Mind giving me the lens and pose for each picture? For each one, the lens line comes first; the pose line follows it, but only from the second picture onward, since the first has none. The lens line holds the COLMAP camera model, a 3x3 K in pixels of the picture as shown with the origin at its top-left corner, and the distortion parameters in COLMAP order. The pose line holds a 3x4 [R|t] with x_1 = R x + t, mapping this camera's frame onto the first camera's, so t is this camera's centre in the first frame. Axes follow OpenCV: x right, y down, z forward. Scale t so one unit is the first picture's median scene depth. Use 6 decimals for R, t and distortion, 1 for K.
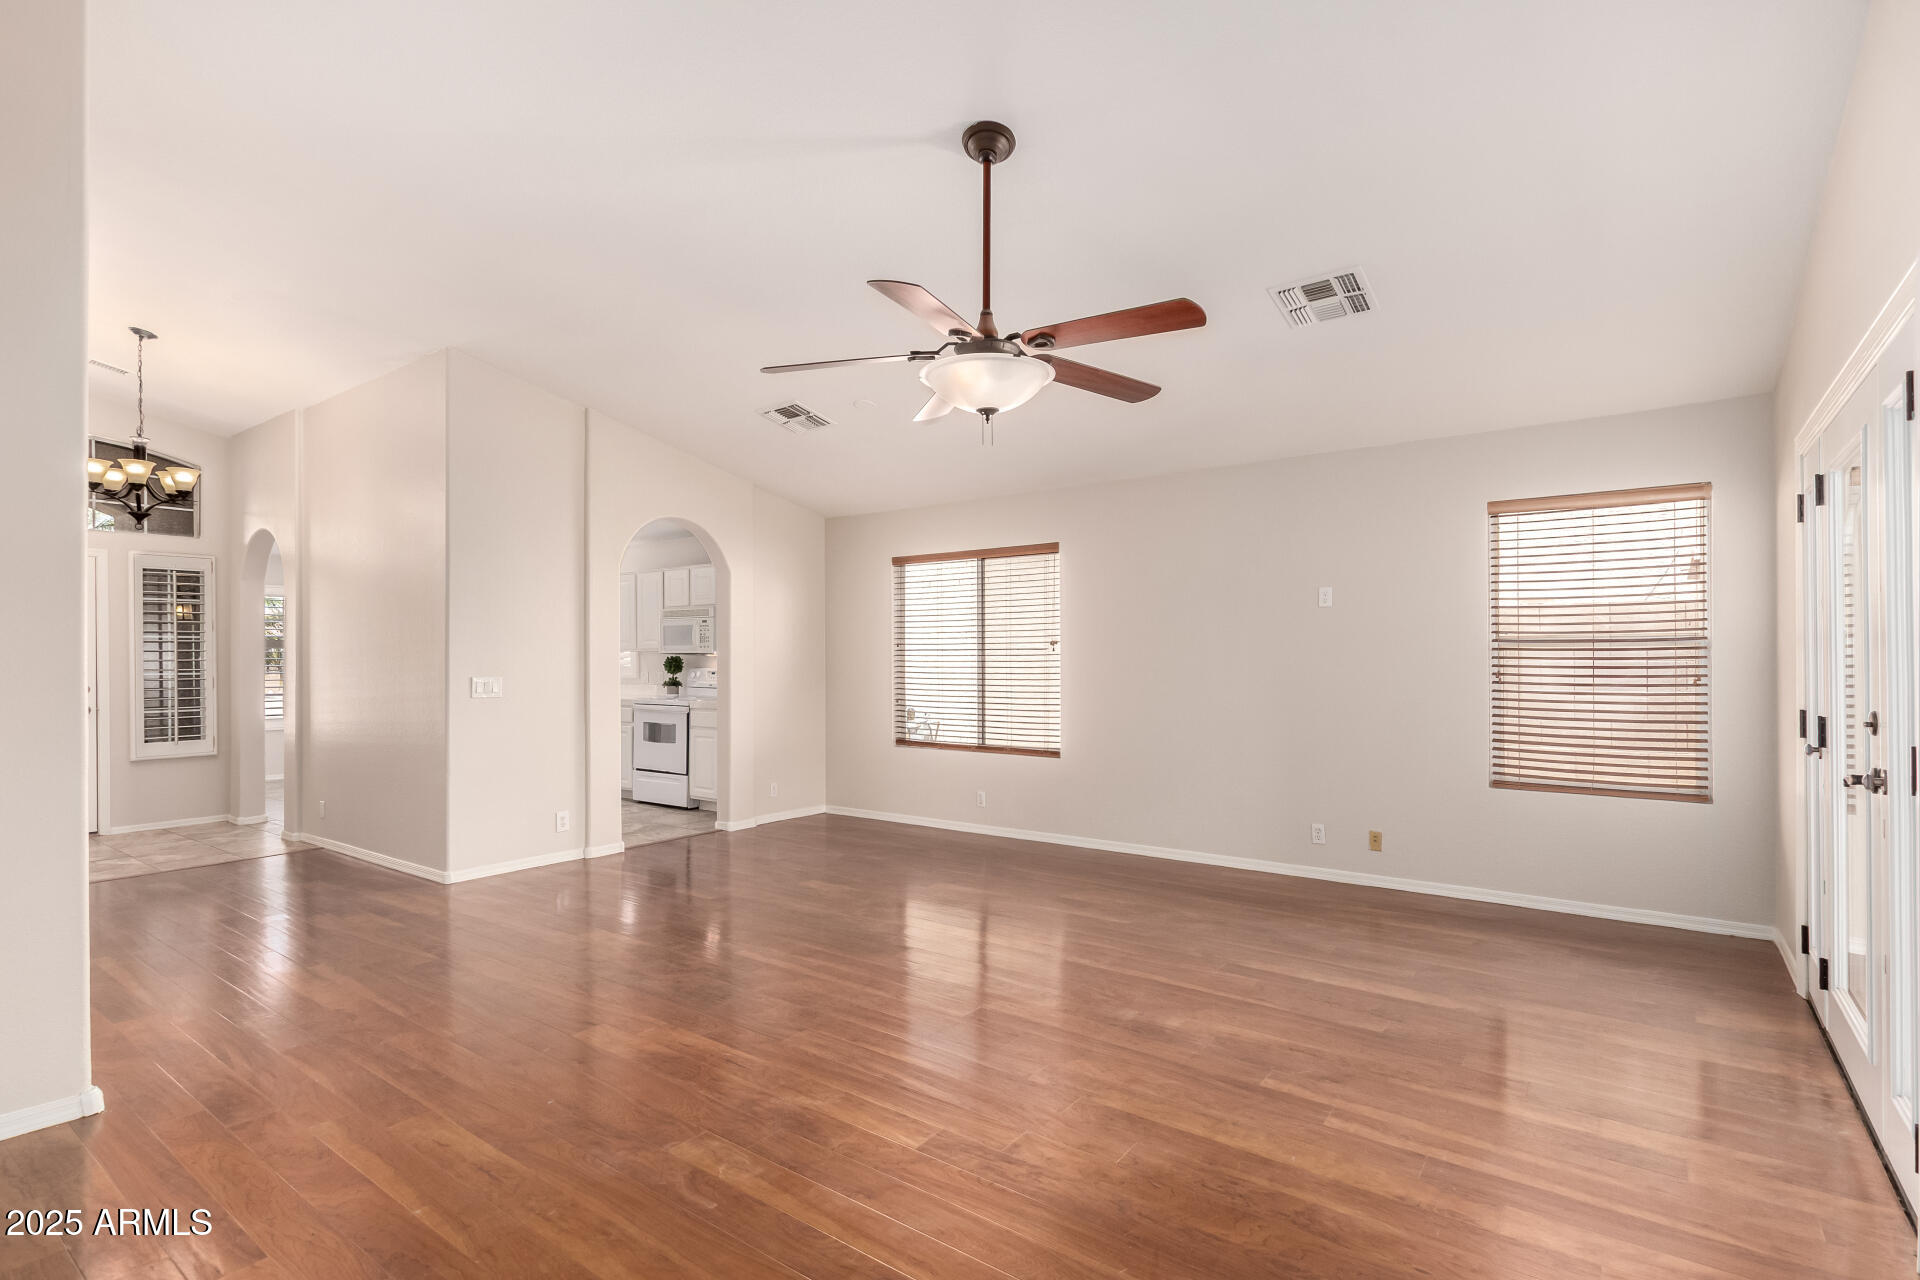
lens RADIAL K [[902.8, 0, 955.7], [0, 902.8, 648.0], [0, 0, 1]] dist [0.007010, -0.001250]
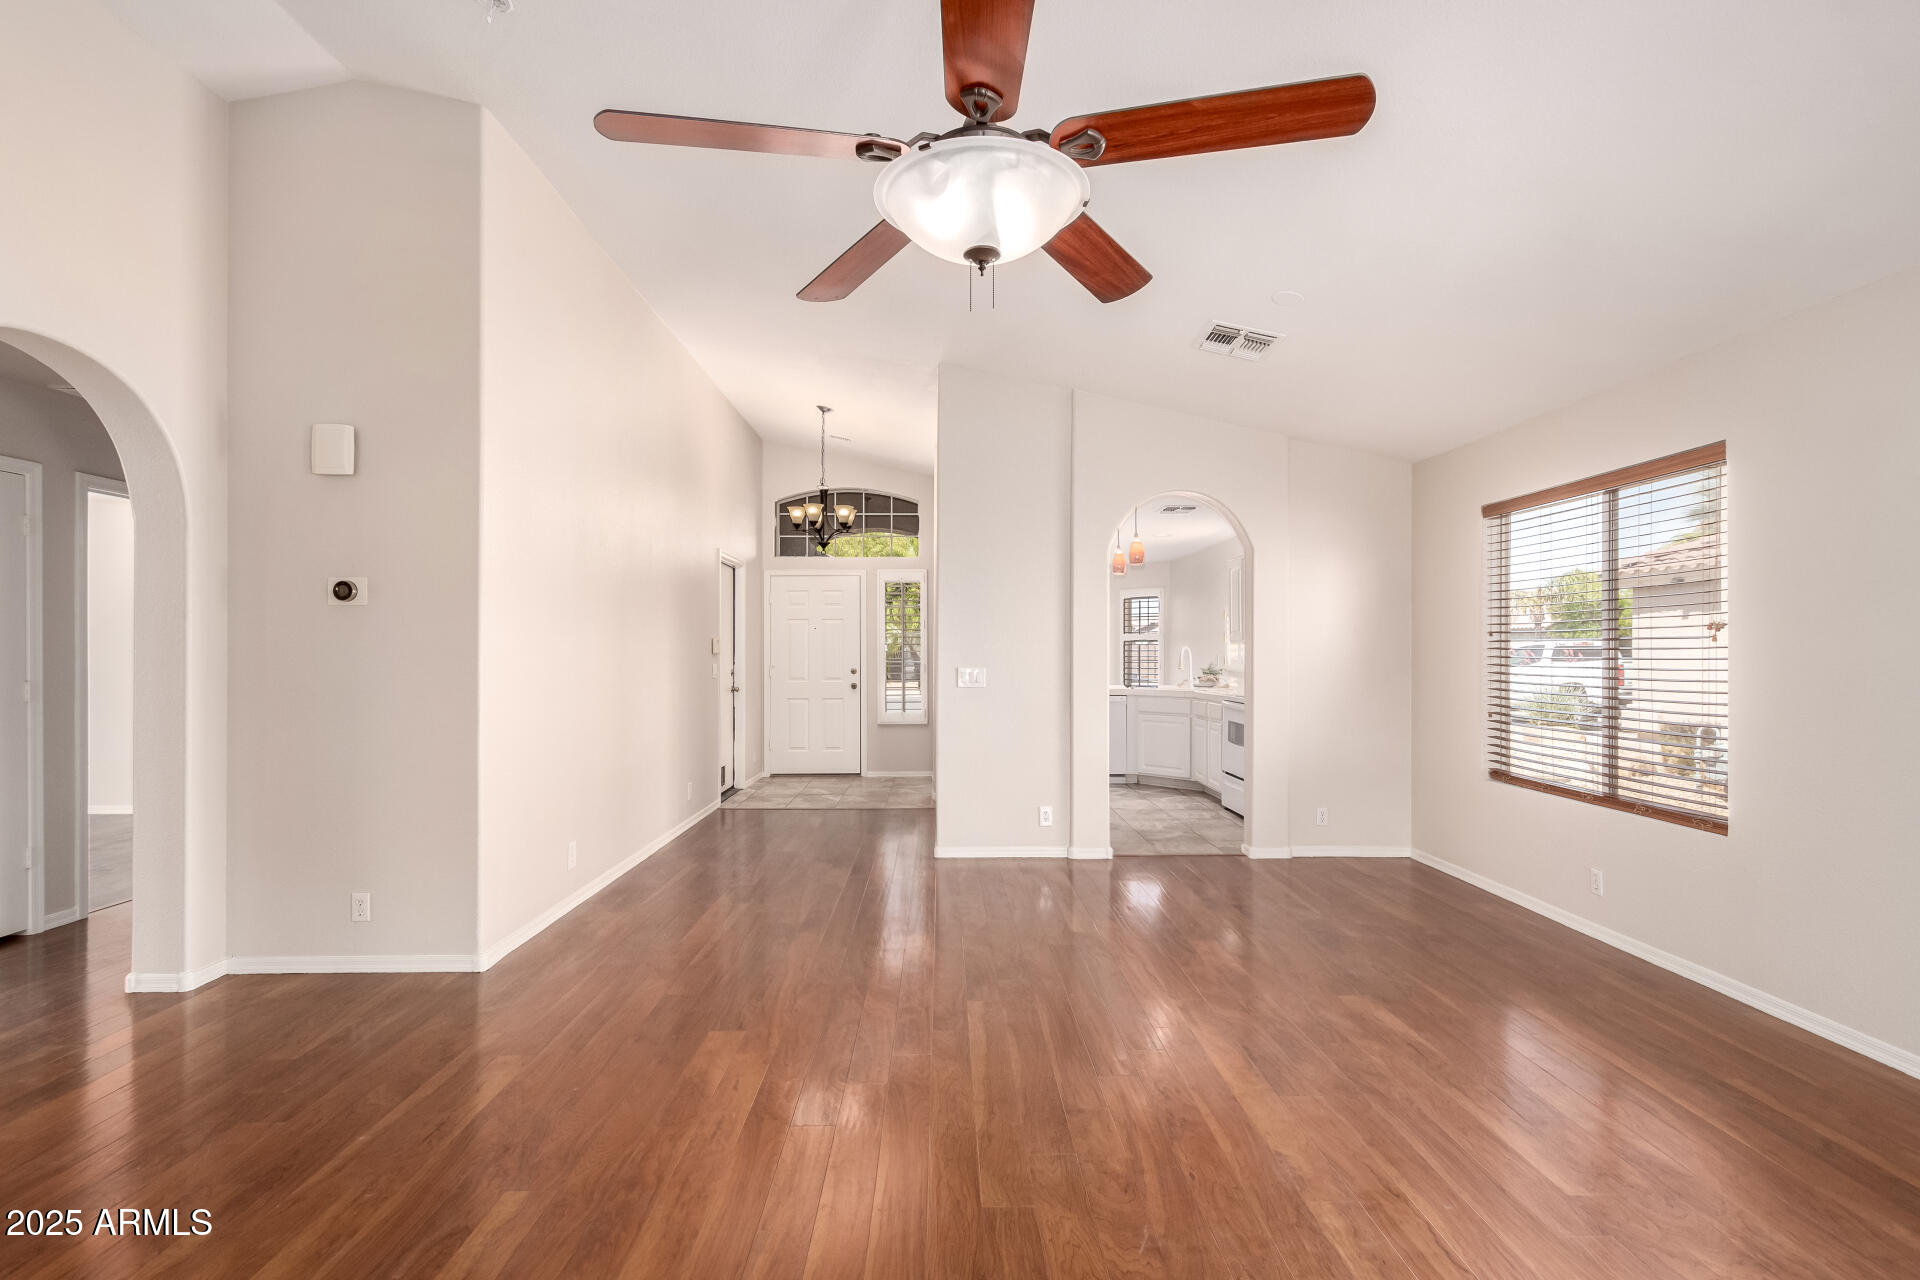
lens RADIAL K [[898.5, 0, 968.6], [0, 898.5, 647.0], [0, 0, 1]] dist [0.014275, -0.000174]
pose [[0.619839, 0.002067, -0.784727, 0.280690], [0.004594, 0.999970, 0.006263, 0.001483], [0.784716, -0.007487, 0.619811, 0.328376]]
